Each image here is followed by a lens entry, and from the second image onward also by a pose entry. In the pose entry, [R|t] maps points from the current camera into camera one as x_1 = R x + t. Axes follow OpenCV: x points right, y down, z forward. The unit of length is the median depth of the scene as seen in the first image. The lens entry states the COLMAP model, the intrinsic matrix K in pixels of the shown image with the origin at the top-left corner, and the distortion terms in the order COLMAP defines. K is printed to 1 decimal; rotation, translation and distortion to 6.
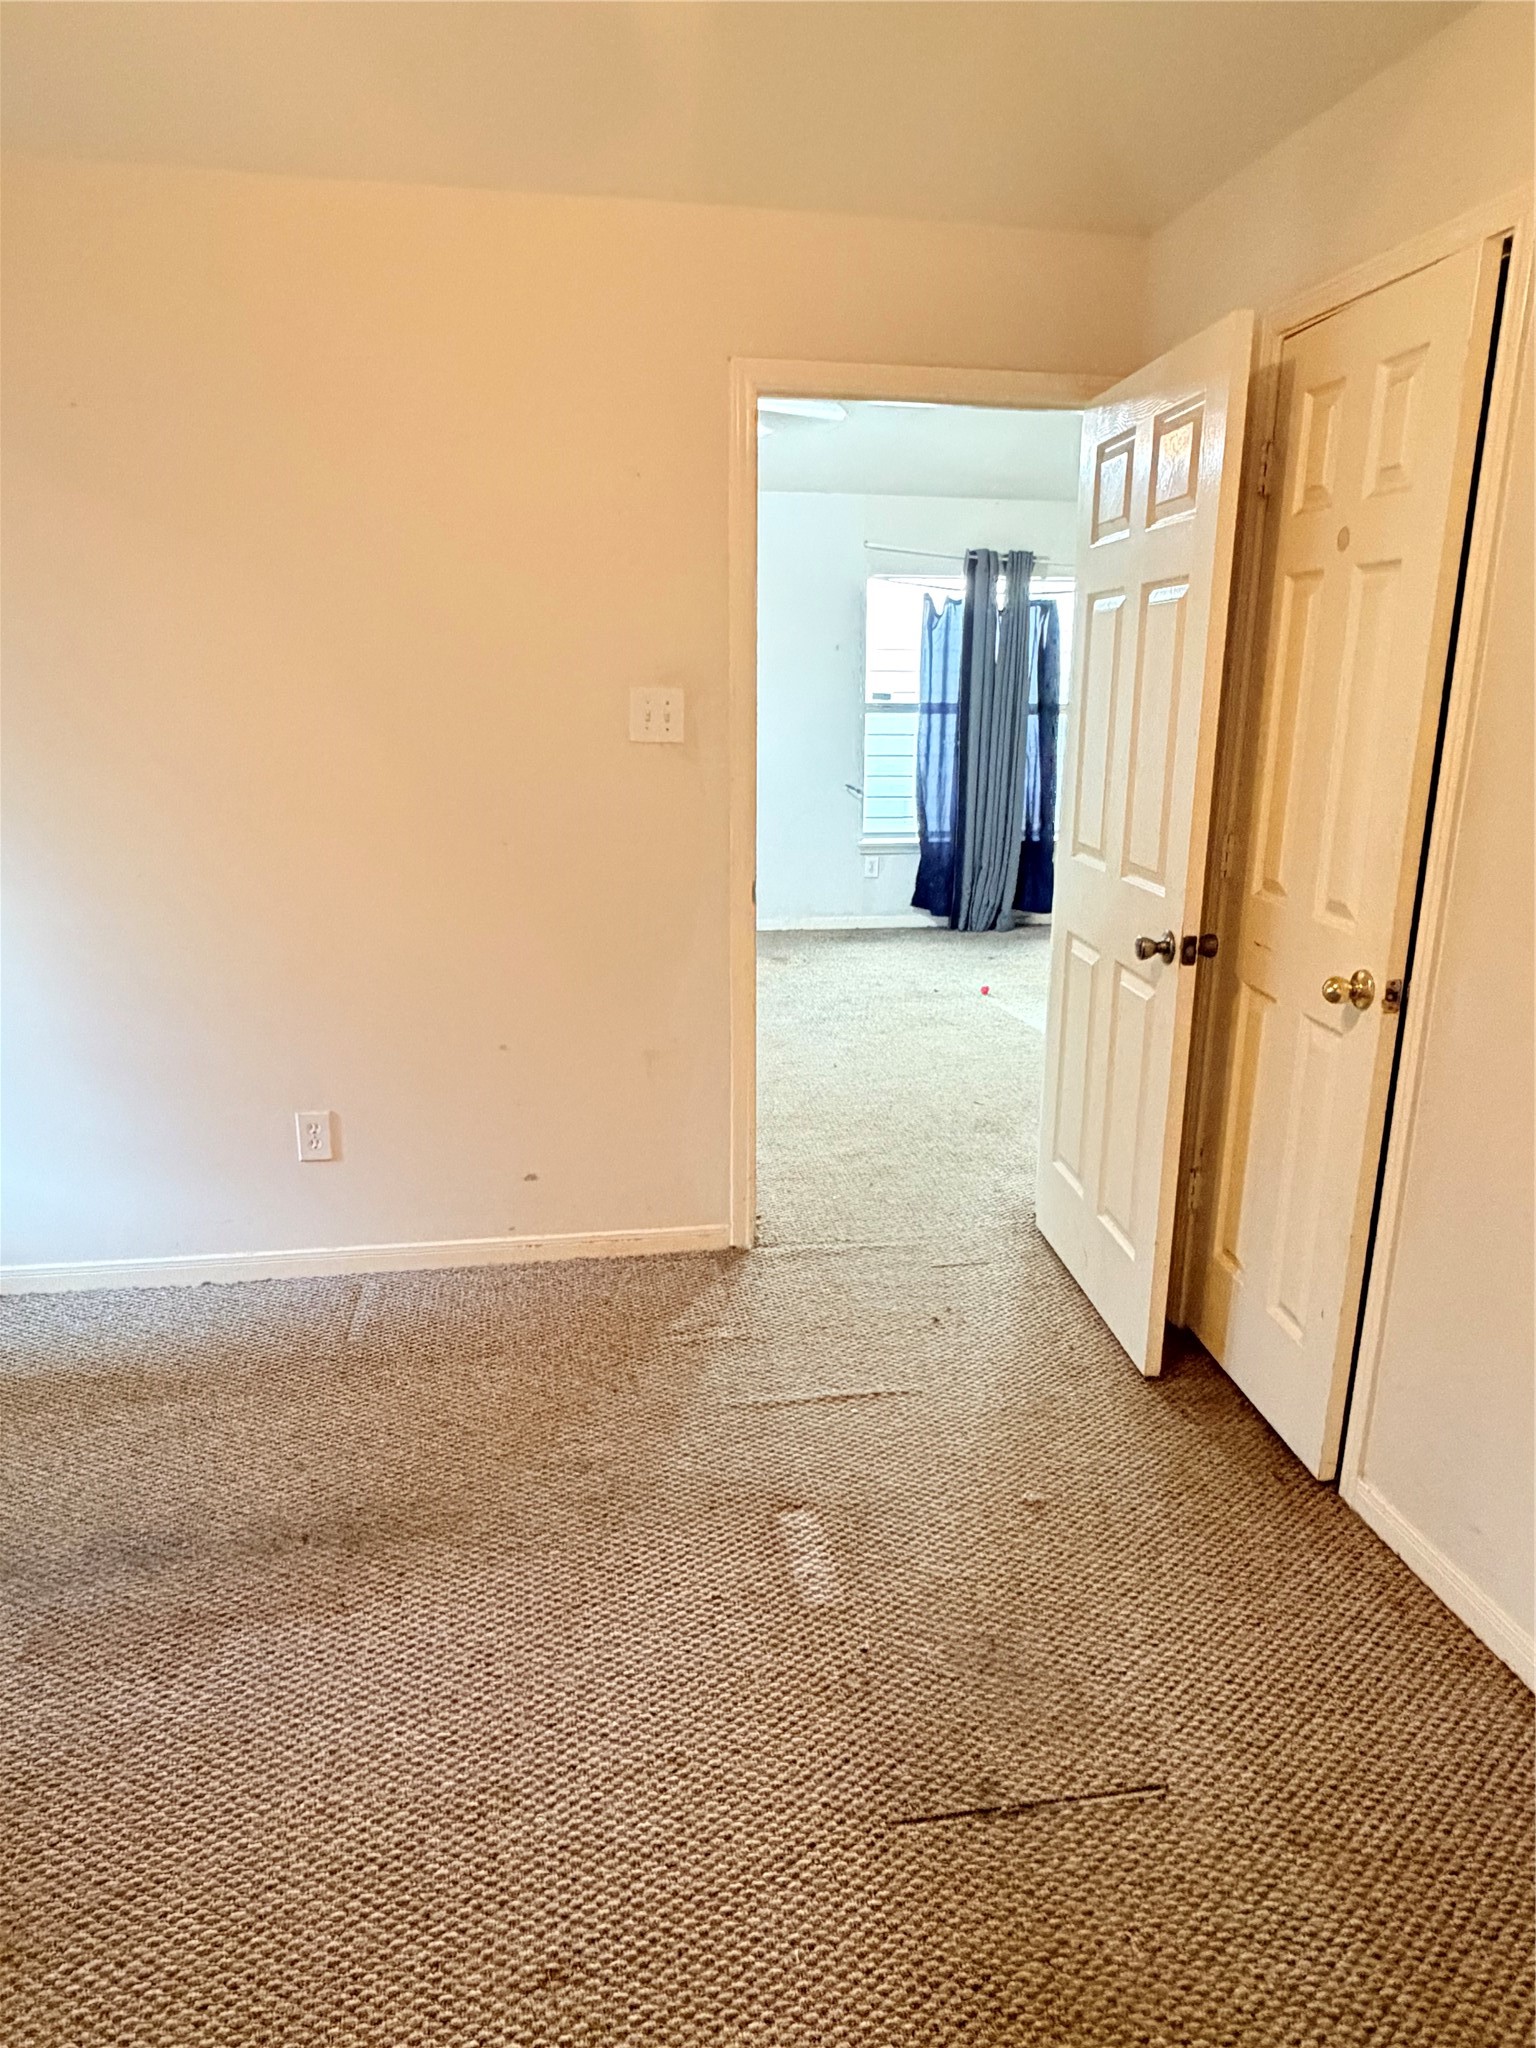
lens RADIAL K [[1320.8, 0, 768.0], [0, 1320.8, 1024.0], [0, 0, 1]] dist [-0.006524, 0.003070]
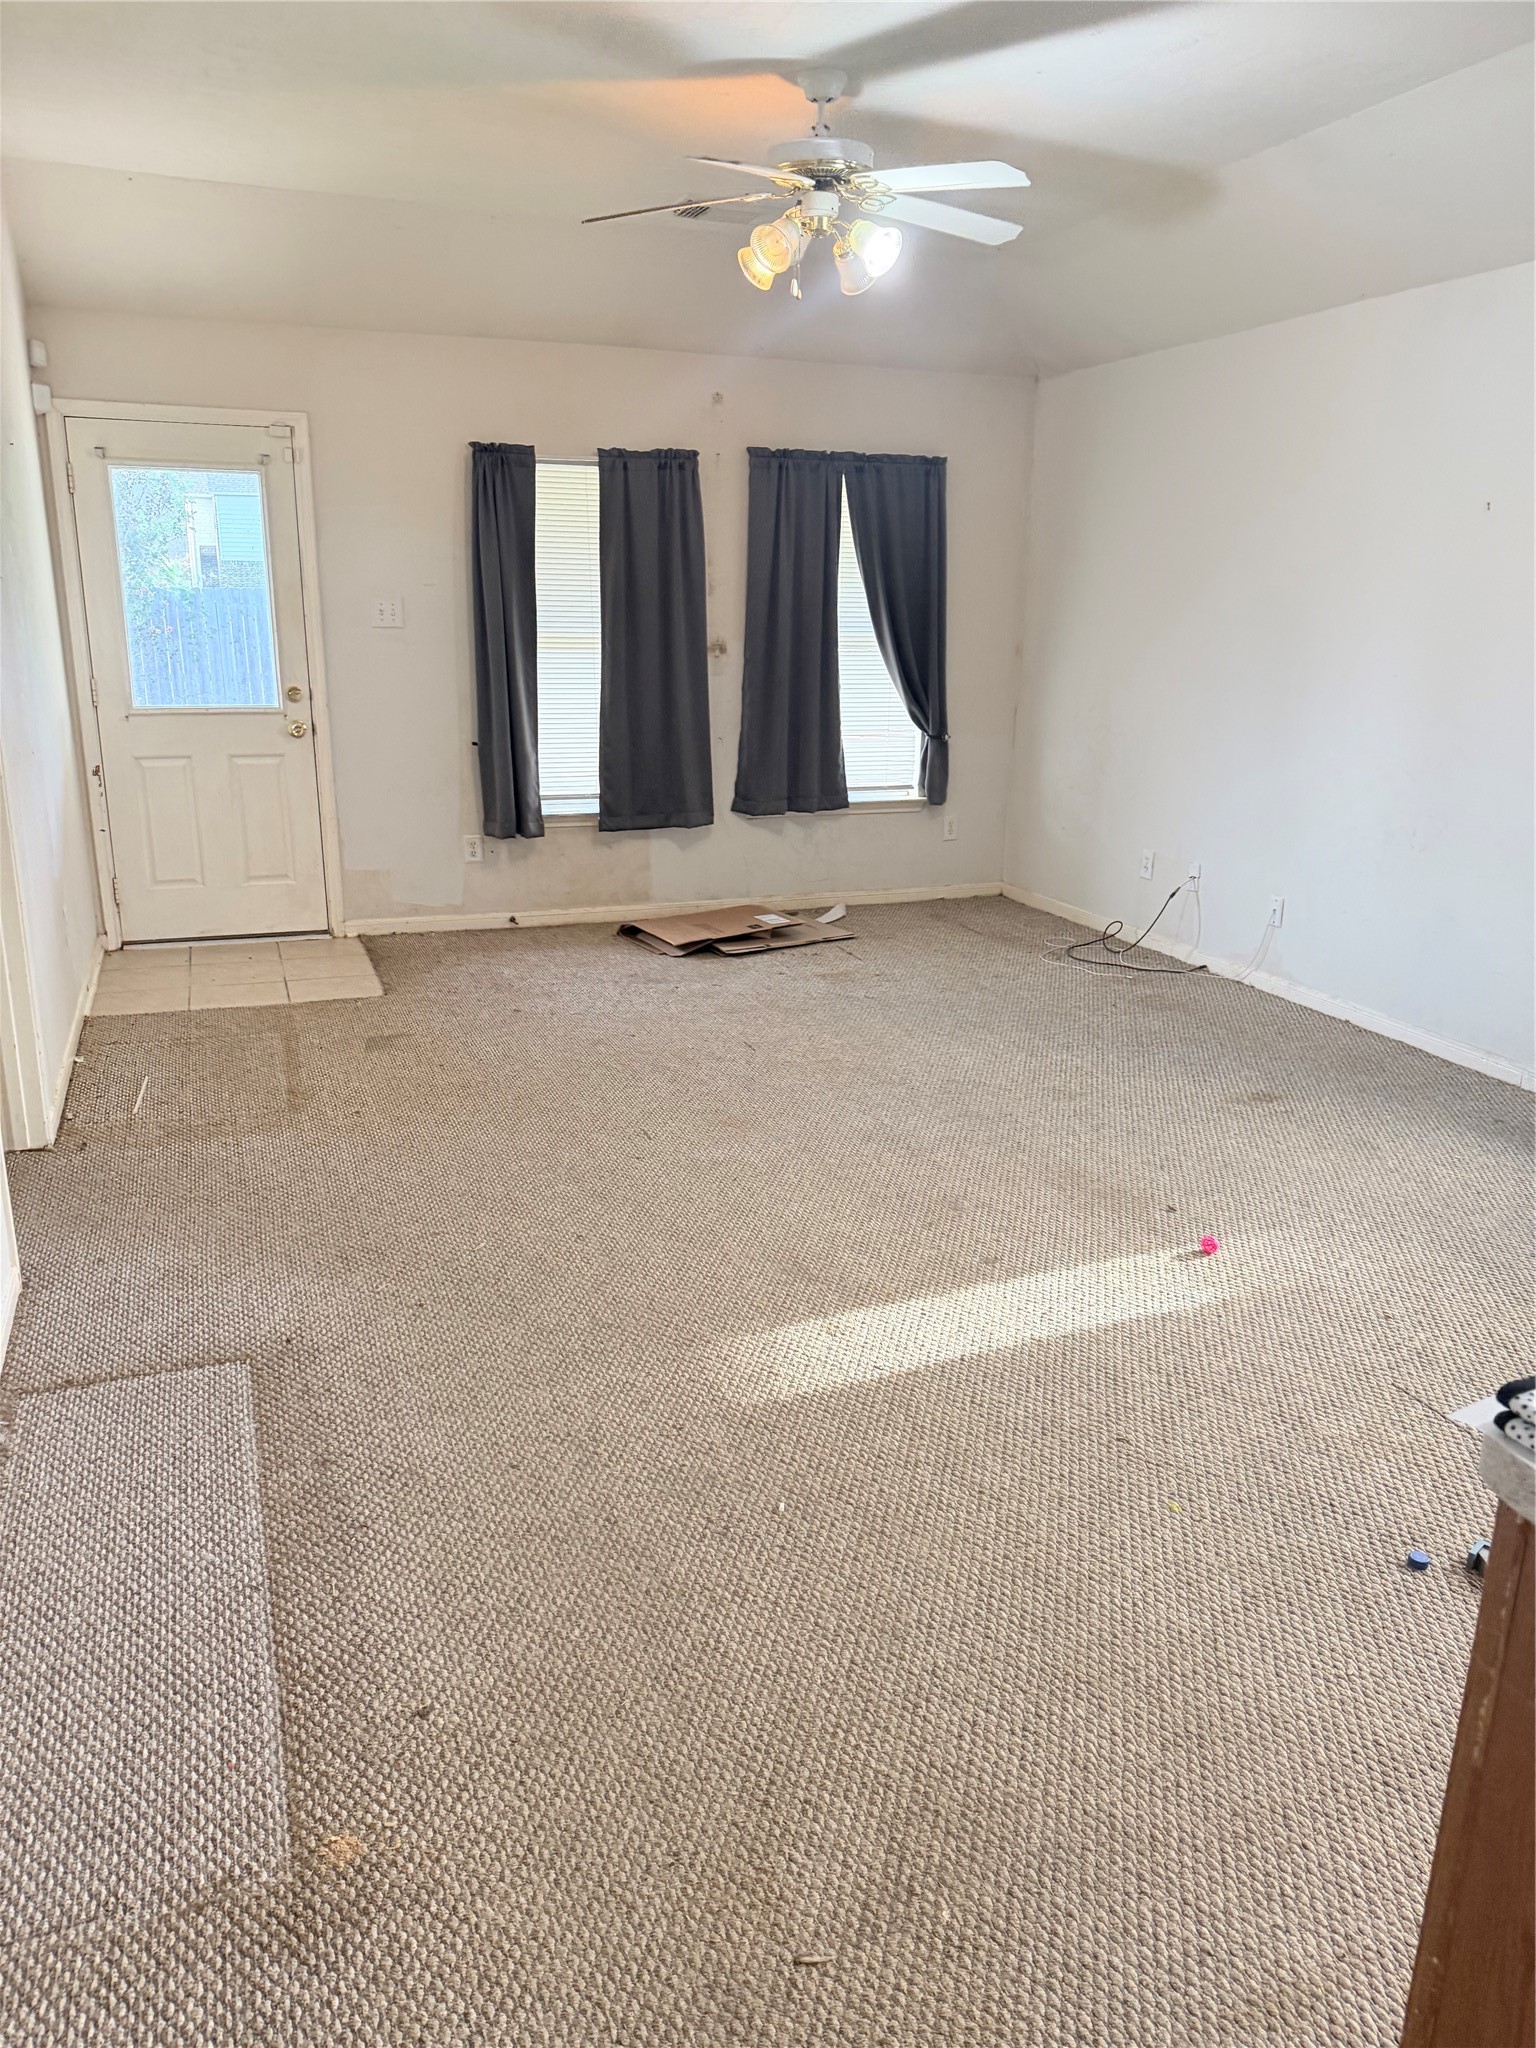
lens RADIAL K [[1459.0, 0, 770.8], [0, 1459.0, 1015.9], [0, 0, 1]] dist [0.086580, -0.137930]
pose [[0.185850, 0.258072, -0.948082, 0.523058], [-0.264927, 0.942319, 0.204570, -0.144803], [0.946189, 0.213153, 0.243500, 0.584040]]
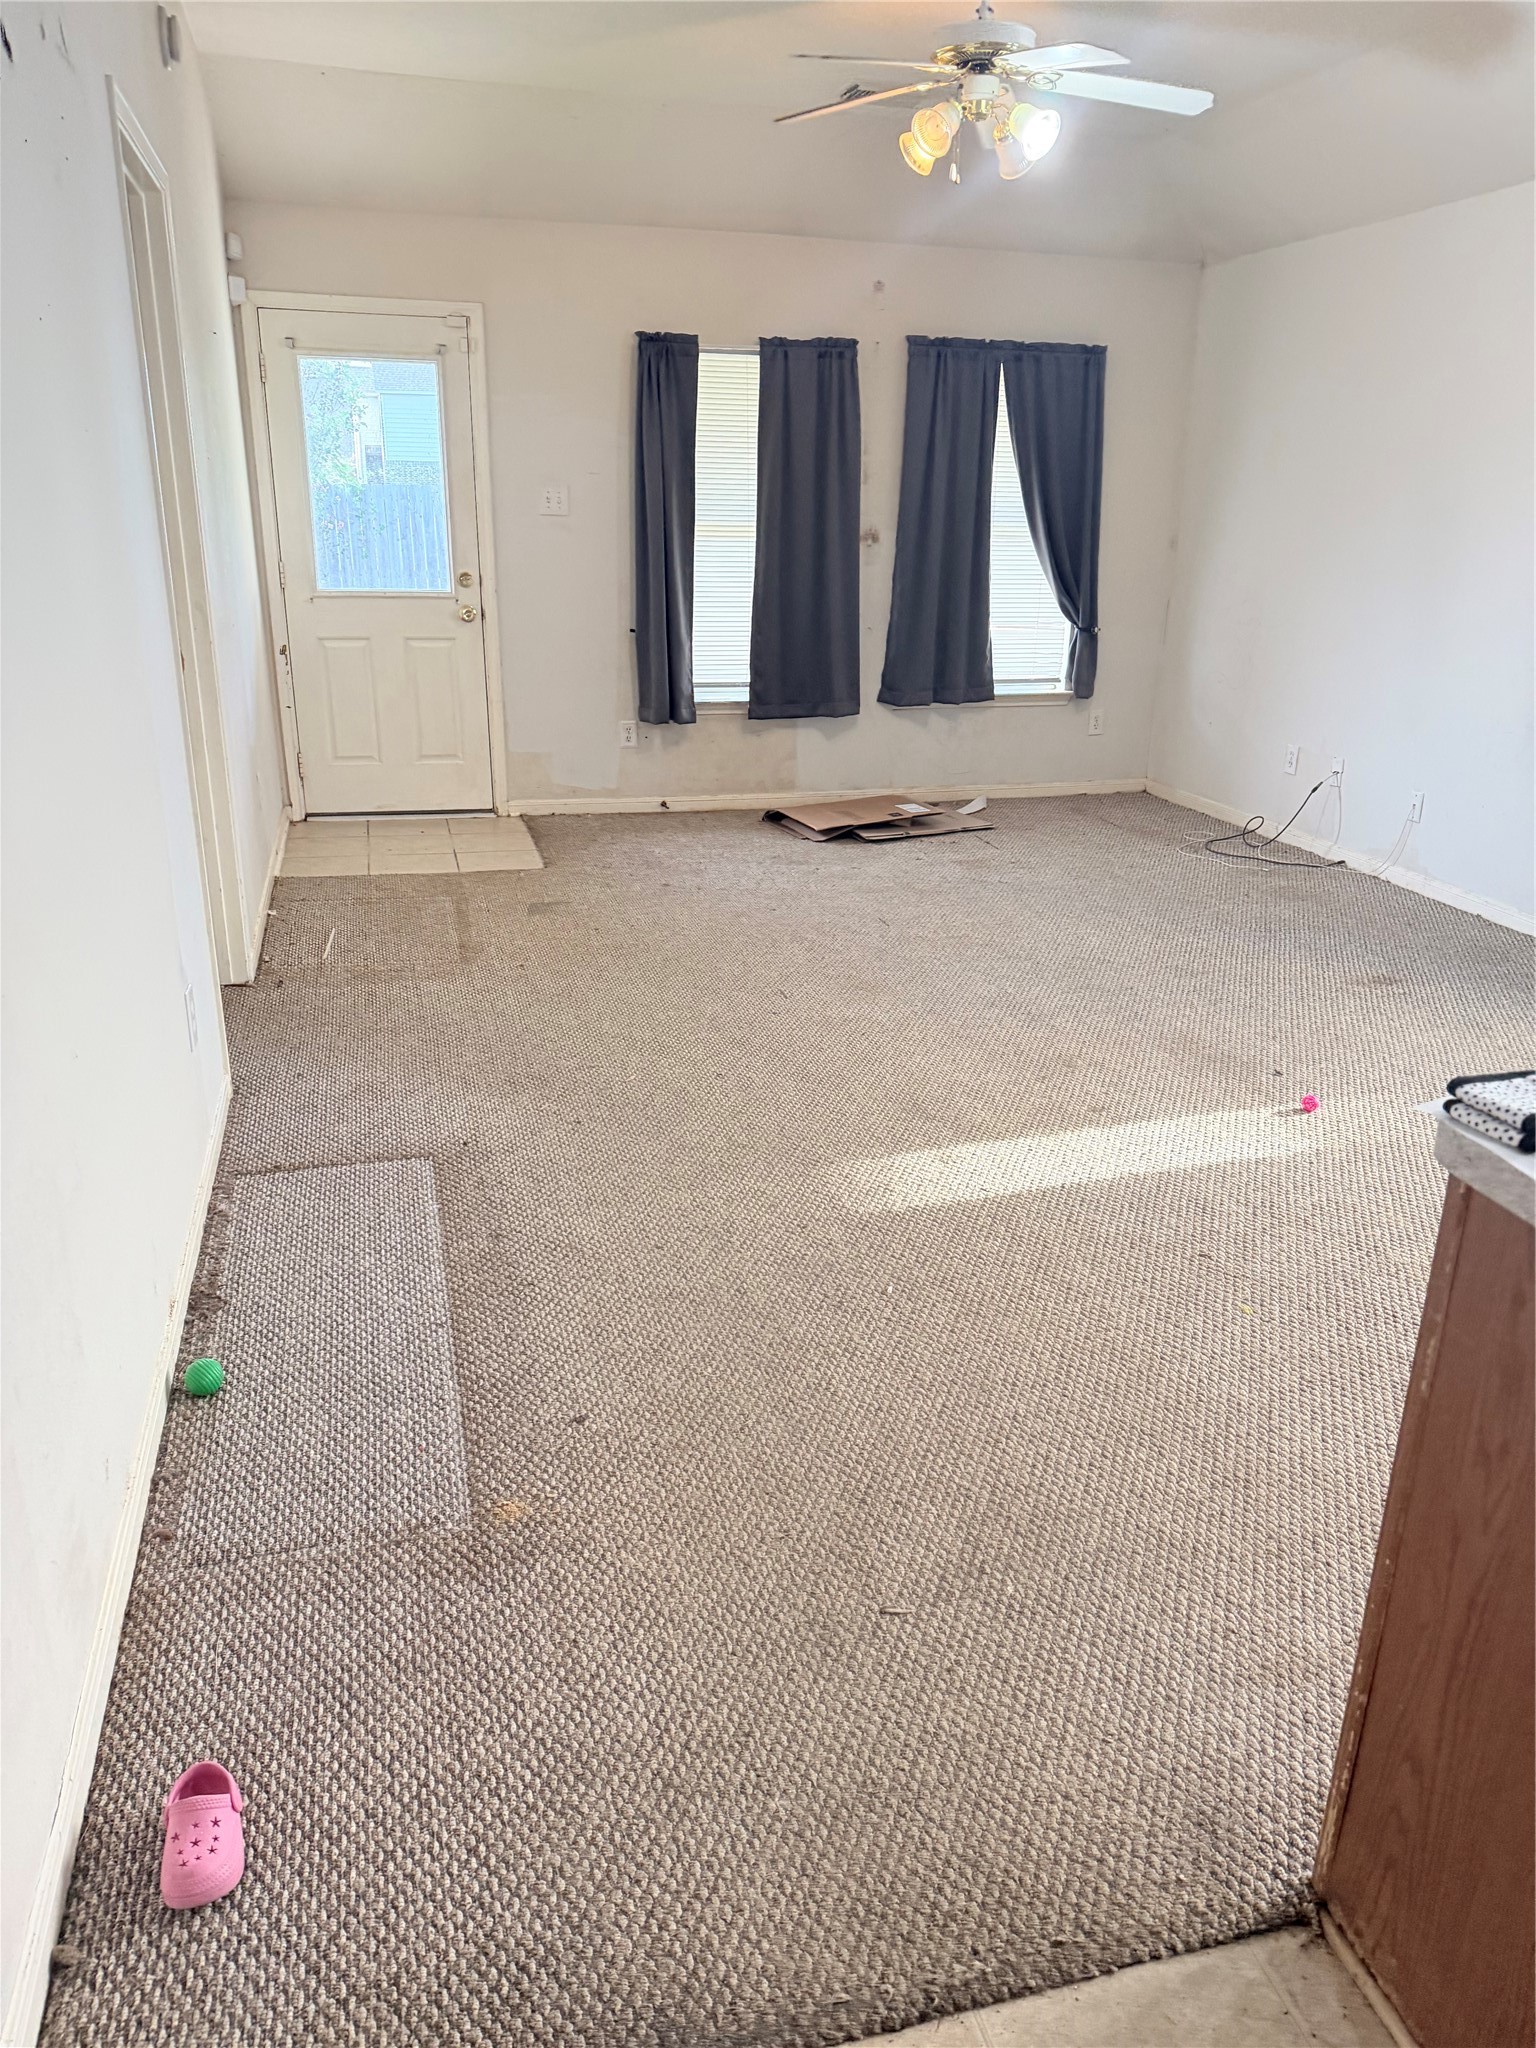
lens RADIAL K [[1455.6, 0, 783.5], [0, 1455.6, 1020.5], [0, 0, 1]] dist [0.113254, -0.196415]
pose [[0.091779, 0.322286, -0.942183, 0.564006], [-0.275074, 0.917565, 0.287070, -0.136879], [0.957032, 0.232823, 0.172866, 0.583813]]
